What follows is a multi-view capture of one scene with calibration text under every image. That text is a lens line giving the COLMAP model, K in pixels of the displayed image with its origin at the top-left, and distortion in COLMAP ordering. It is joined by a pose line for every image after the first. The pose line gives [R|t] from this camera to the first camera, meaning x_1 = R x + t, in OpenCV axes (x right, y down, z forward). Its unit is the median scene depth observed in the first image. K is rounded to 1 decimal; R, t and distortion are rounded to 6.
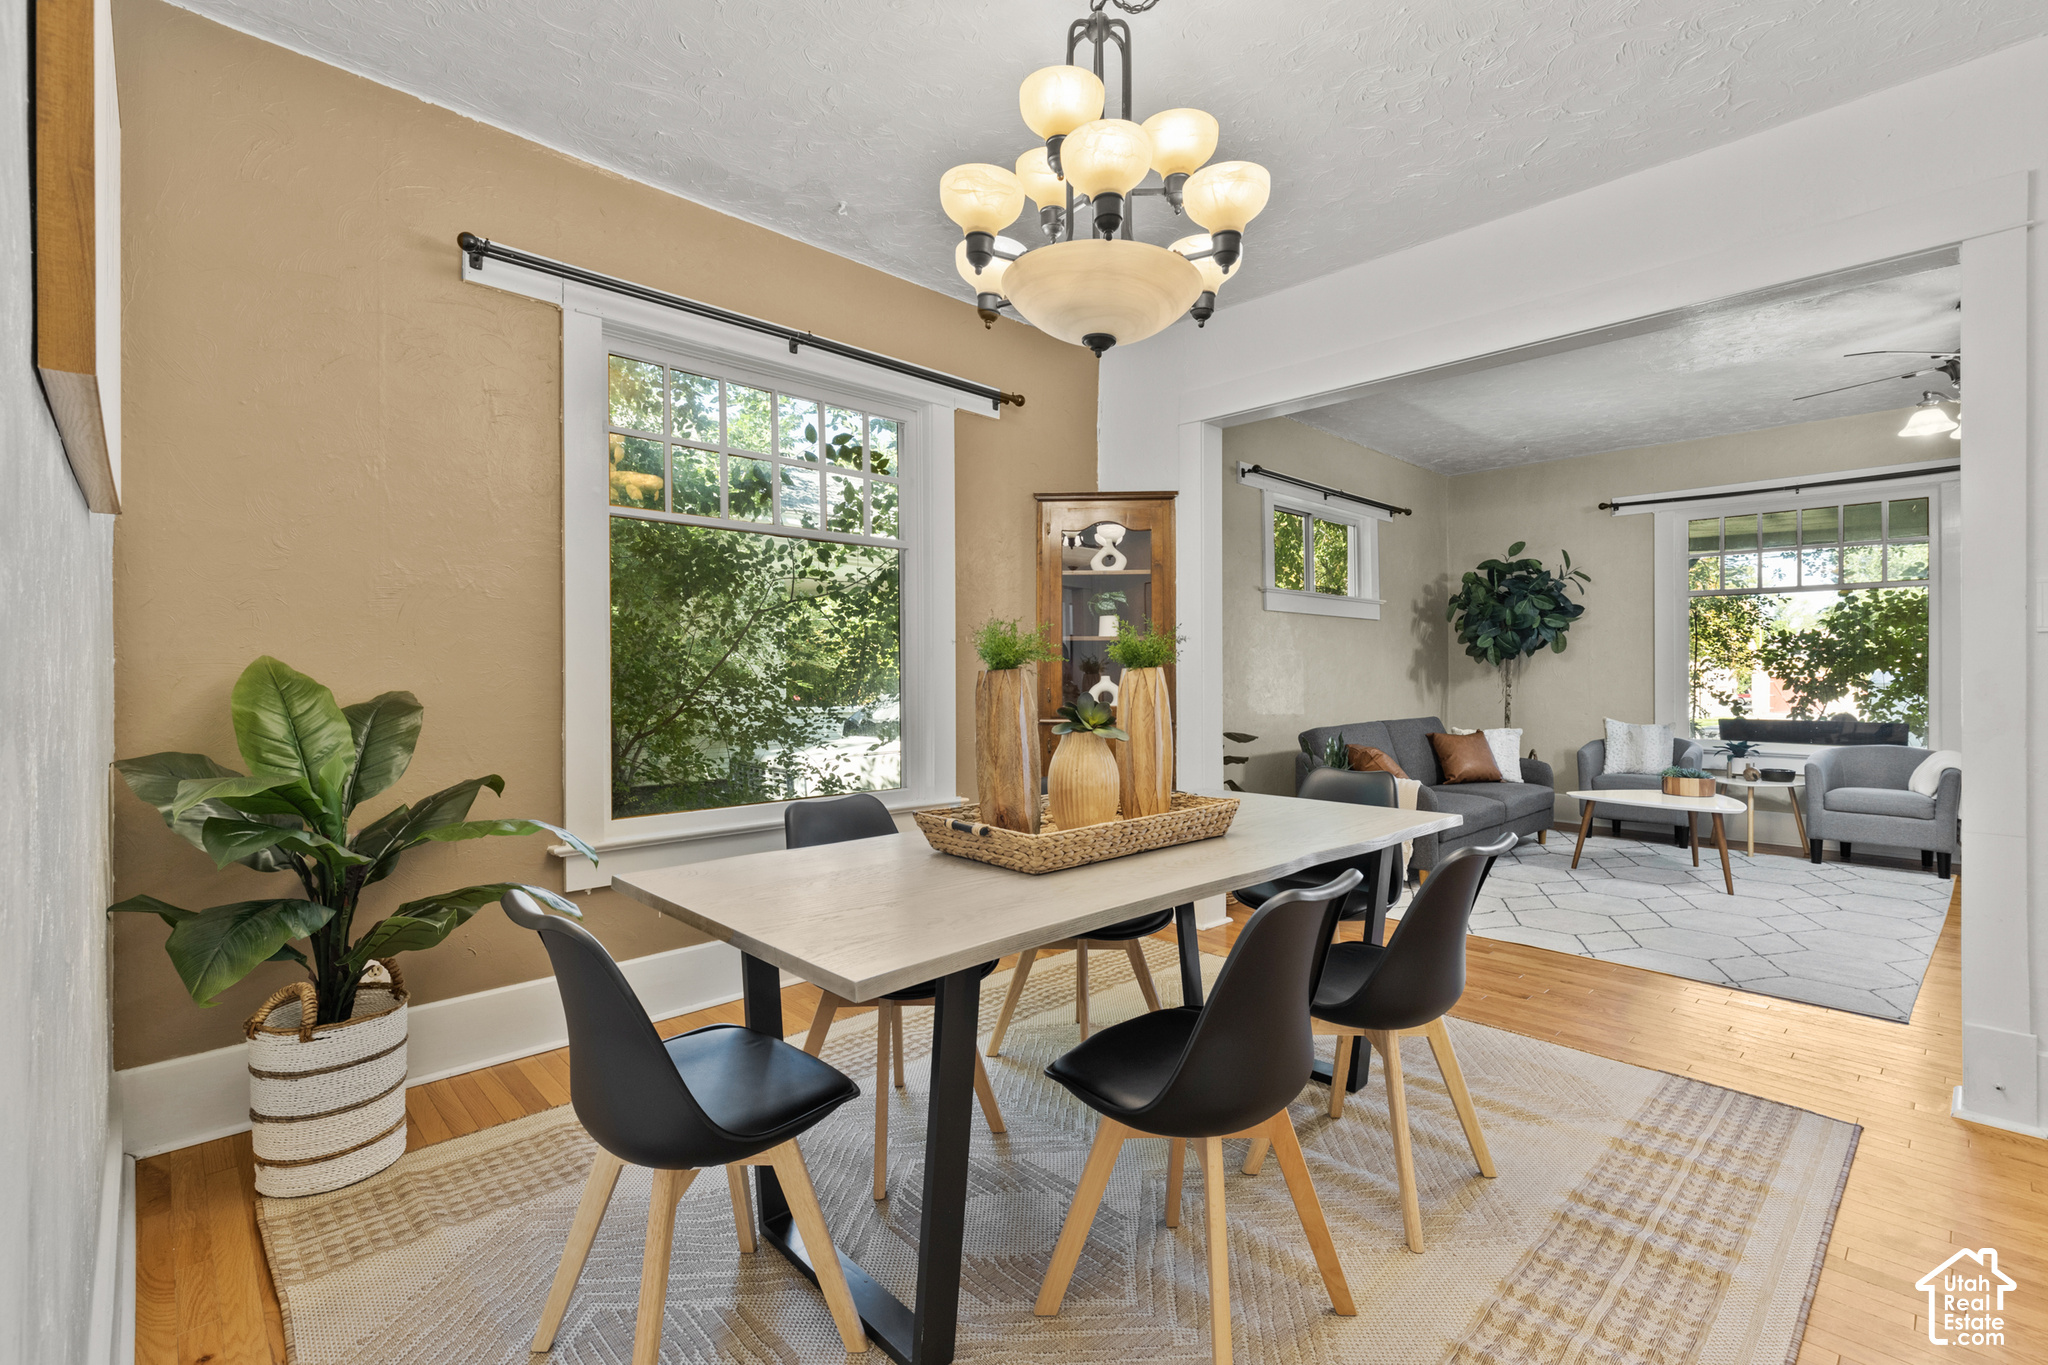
lens RADIAL K [[934.6, 0, 1019.1], [0, 934.6, 676.0], [0, 0, 1]] dist [0.009683, -0.000510]
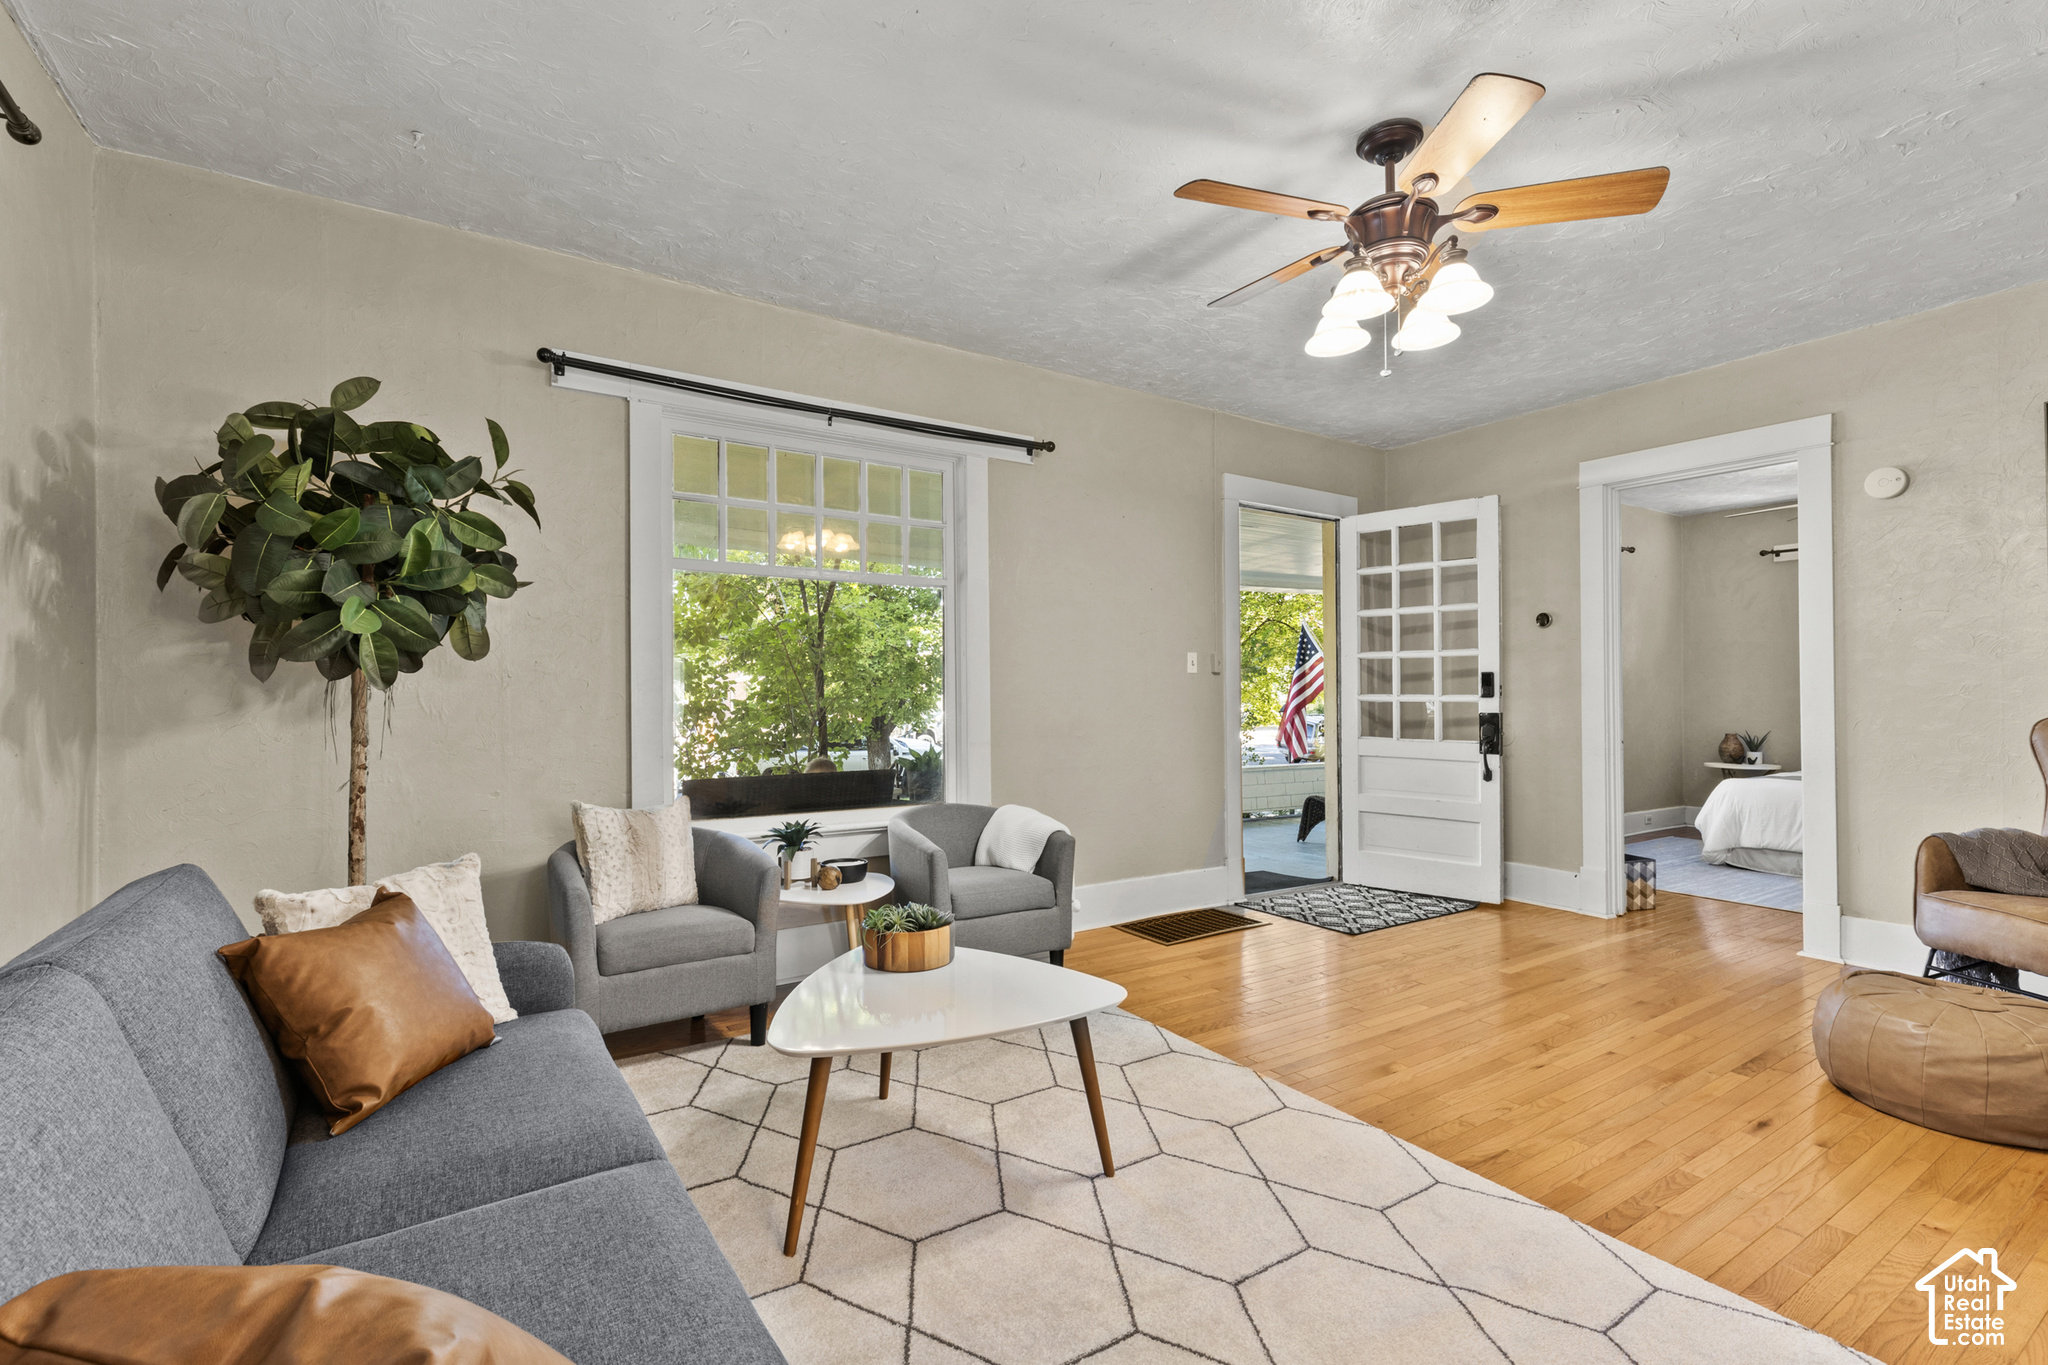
lens RADIAL K [[934.6, 0, 1016.0], [0, 934.6, 691.6], [0, 0, 1]] dist [0.009683, -0.000510]
pose [[0.183141, 0.001507, 0.983085, 0.186603], [0.004851, 0.999985, -0.002436, -0.007746], [-0.983075, 0.005215, 0.183131, 0.632020]]
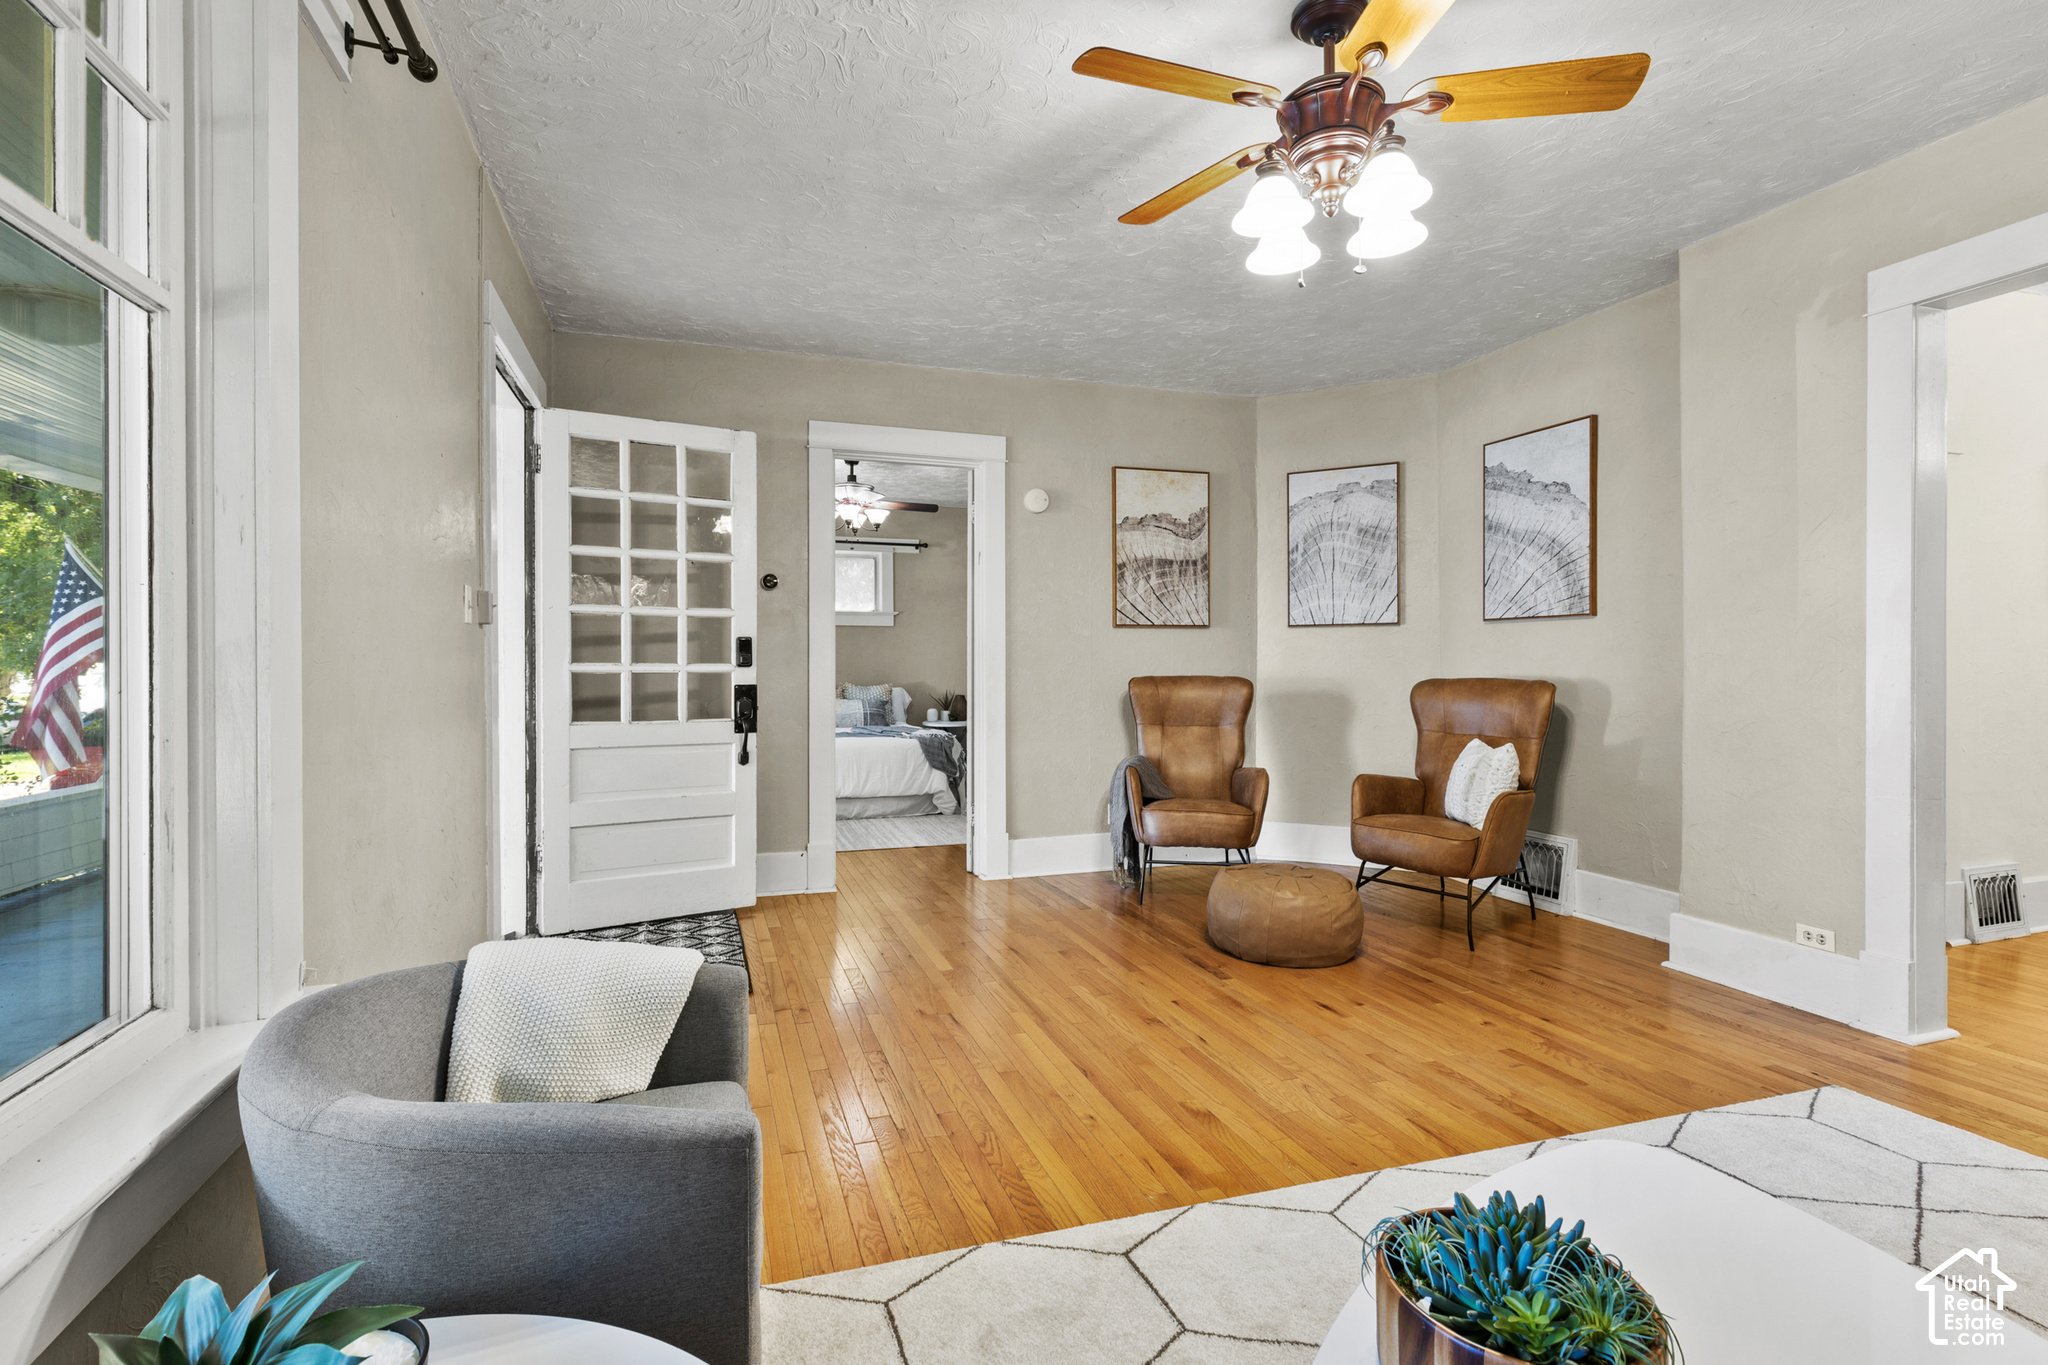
lens RADIAL K [[934.6, 0, 1017.2], [0, 934.6, 663.2], [0, 0, 1]] dist [0.009683, -0.000510]
pose [[-0.906216, -0.002170, 0.422810, 0.568430], [-0.000426, 0.999991, 0.004219, -0.008273], [-0.422815, 0.003643, -0.906209, 0.909017]]
